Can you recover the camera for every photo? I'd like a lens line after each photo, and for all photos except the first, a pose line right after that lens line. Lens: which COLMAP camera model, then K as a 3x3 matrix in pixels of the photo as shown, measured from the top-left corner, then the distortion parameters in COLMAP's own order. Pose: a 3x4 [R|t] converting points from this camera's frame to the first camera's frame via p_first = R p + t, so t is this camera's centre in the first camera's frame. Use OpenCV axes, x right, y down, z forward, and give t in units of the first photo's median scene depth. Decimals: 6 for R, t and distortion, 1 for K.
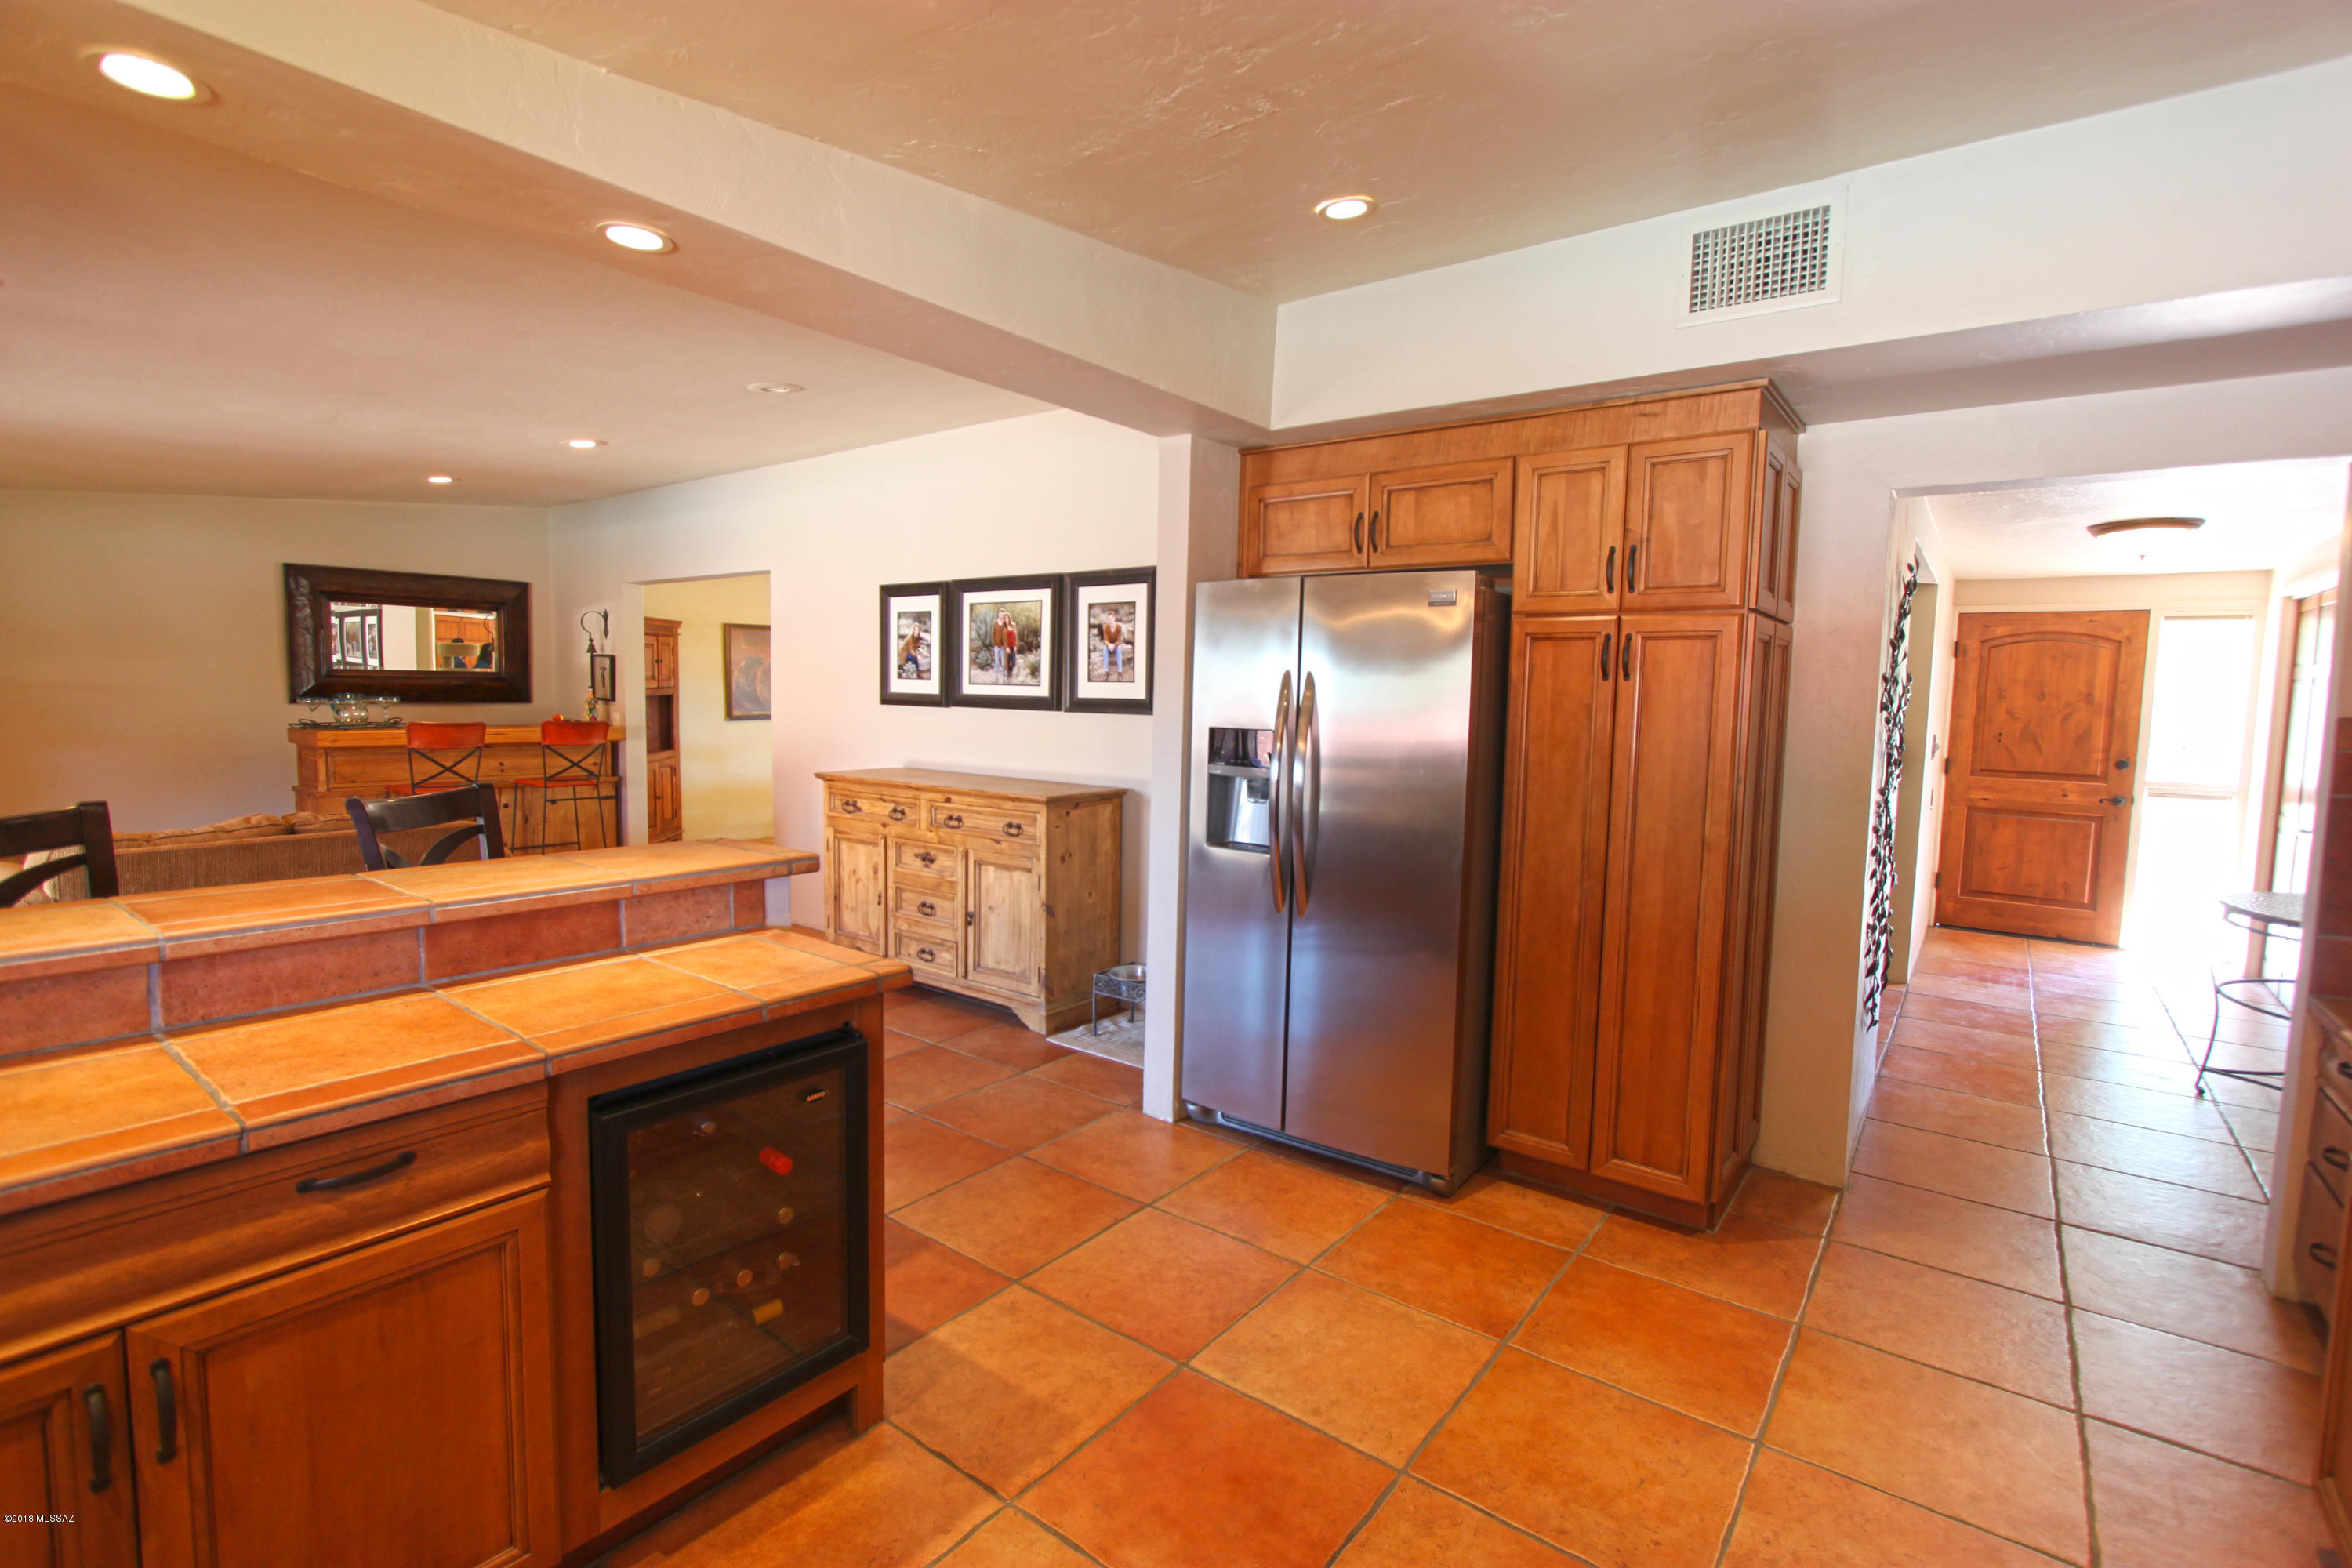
lens RADIAL K [[1073.8, 0, 1178.4], [0, 1073.8, 775.8], [0, 0, 1]] dist [-0.014290, 0.001553]
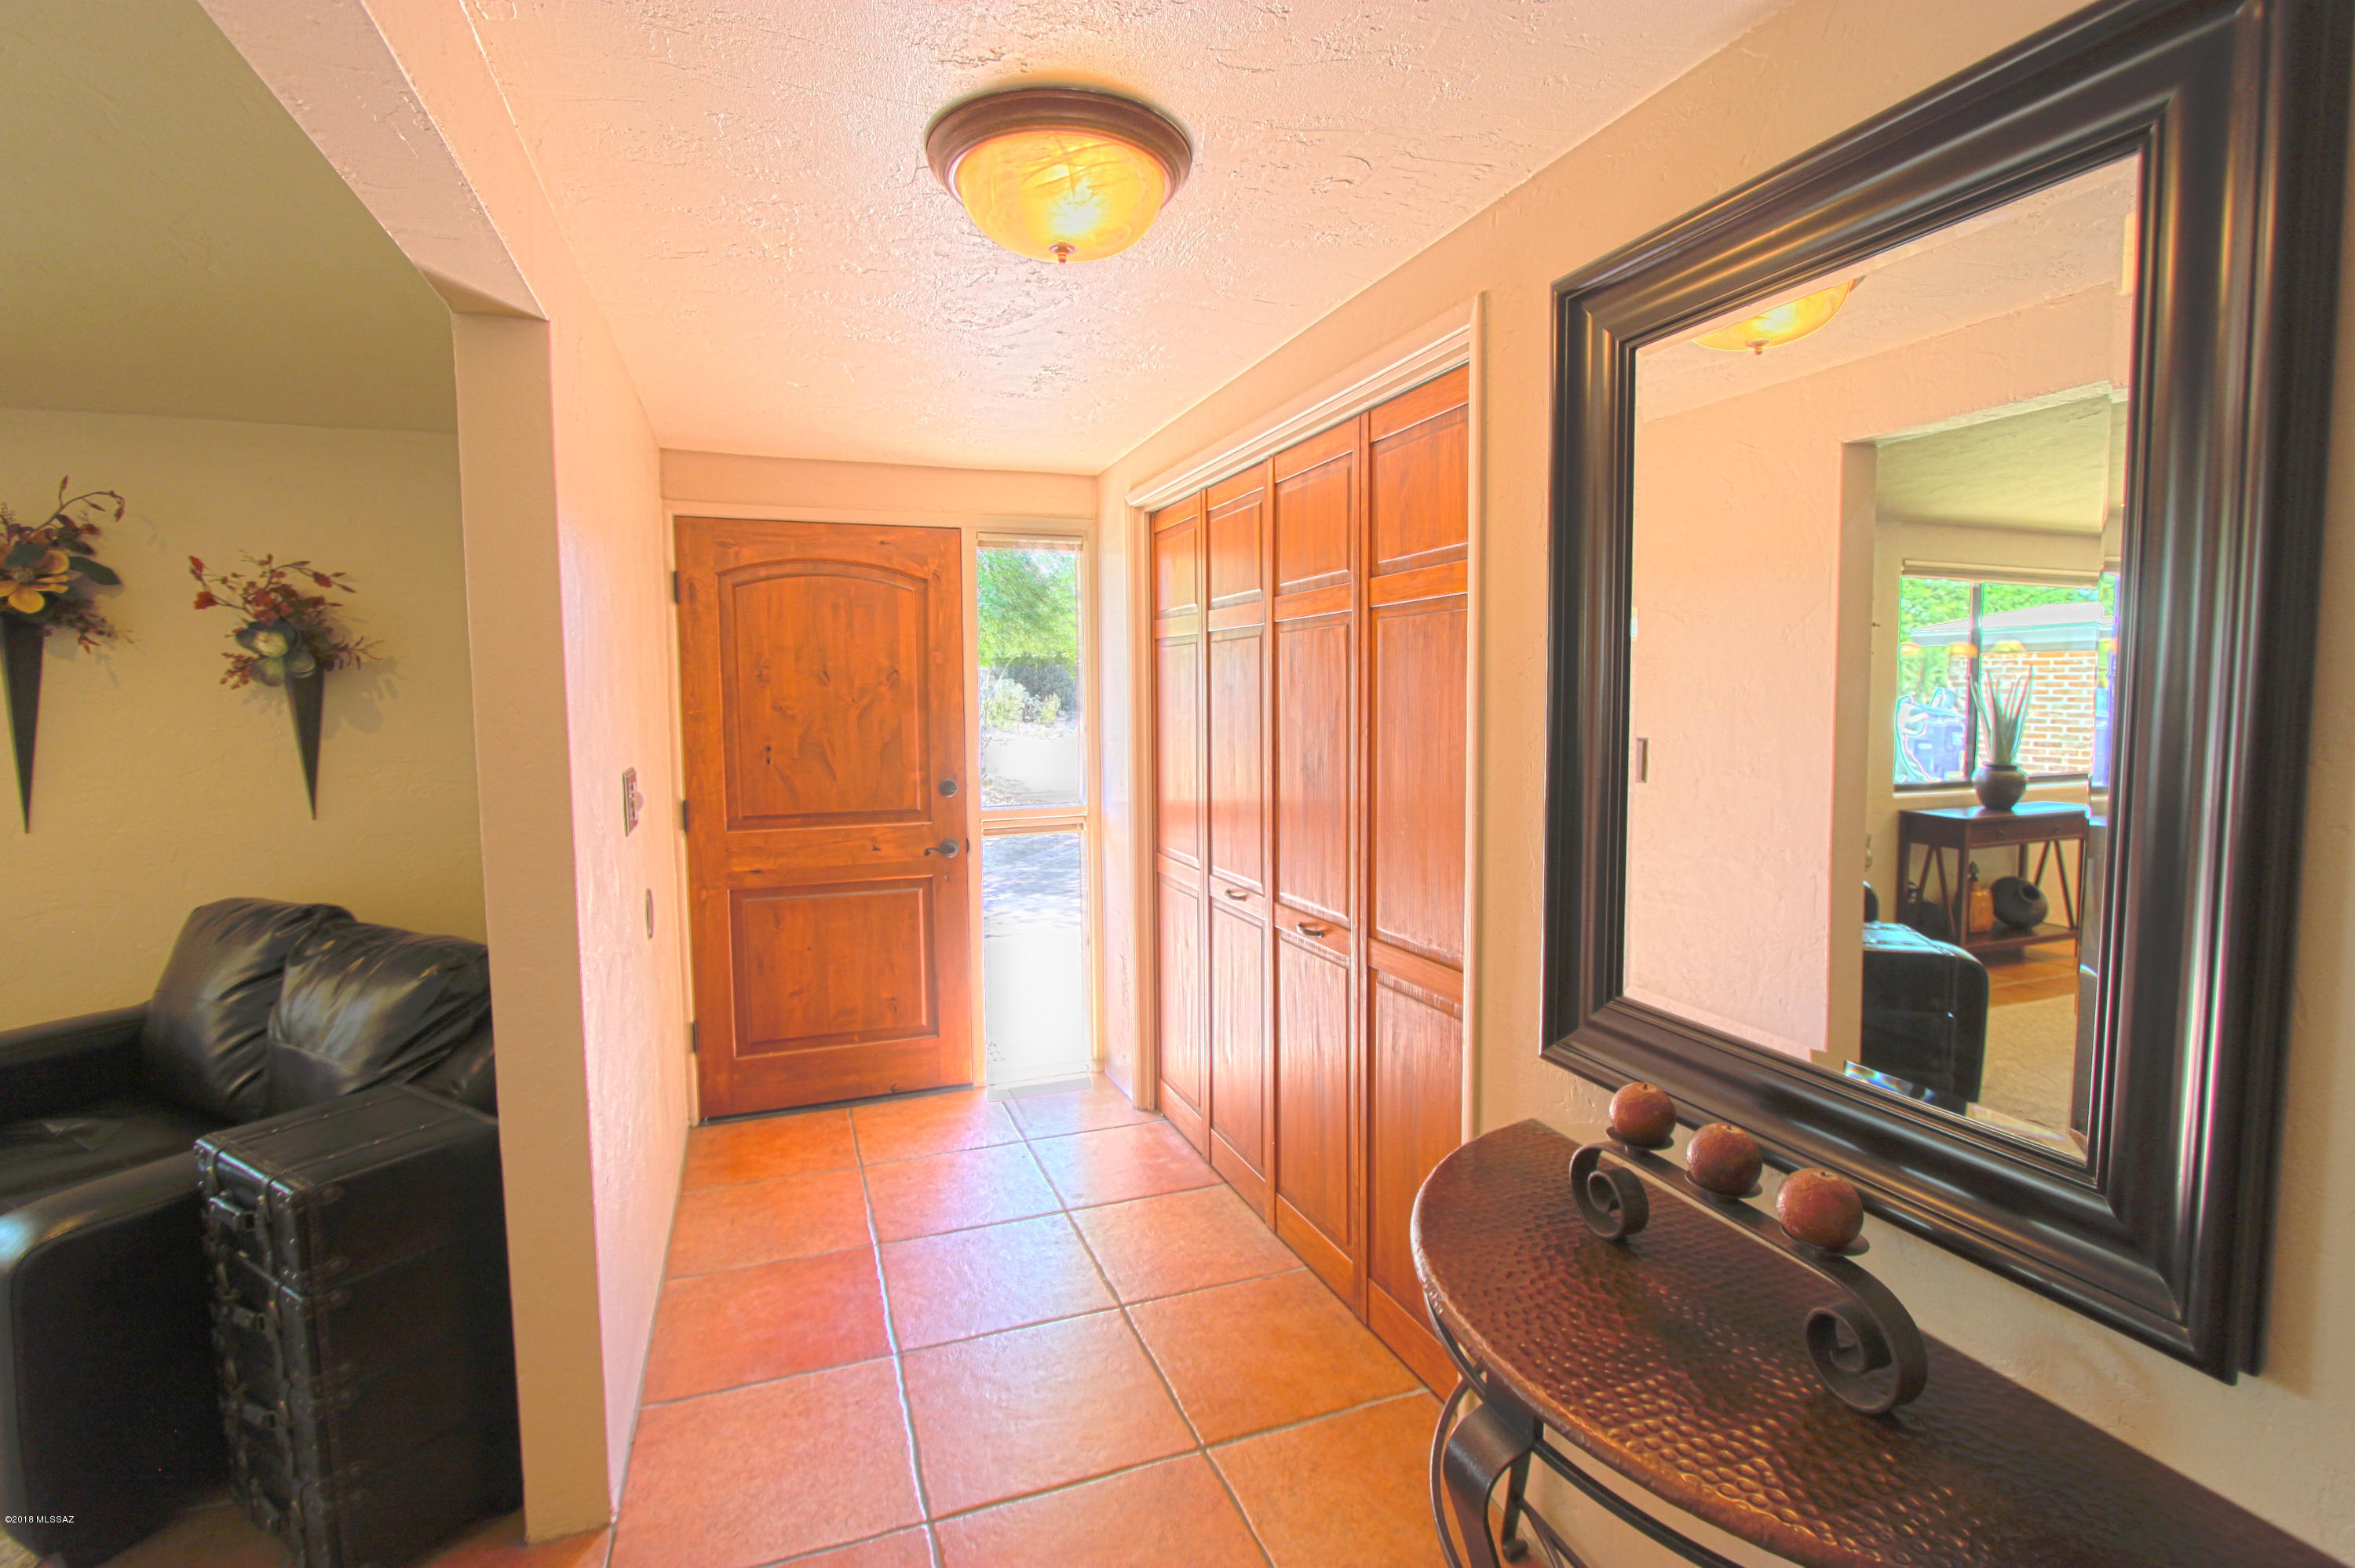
lens RADIAL K [[1075.0, 0, 1179.9], [0, 1075.0, 775.8], [0, 0, 1]] dist [-0.014290, 0.001553]
pose [[0.519835, -0.083640, 0.850162, 0.431126], [0.091340, 0.994932, 0.042032, -0.029932], [-0.849369, 0.055804, 0.524840, 0.557014]]
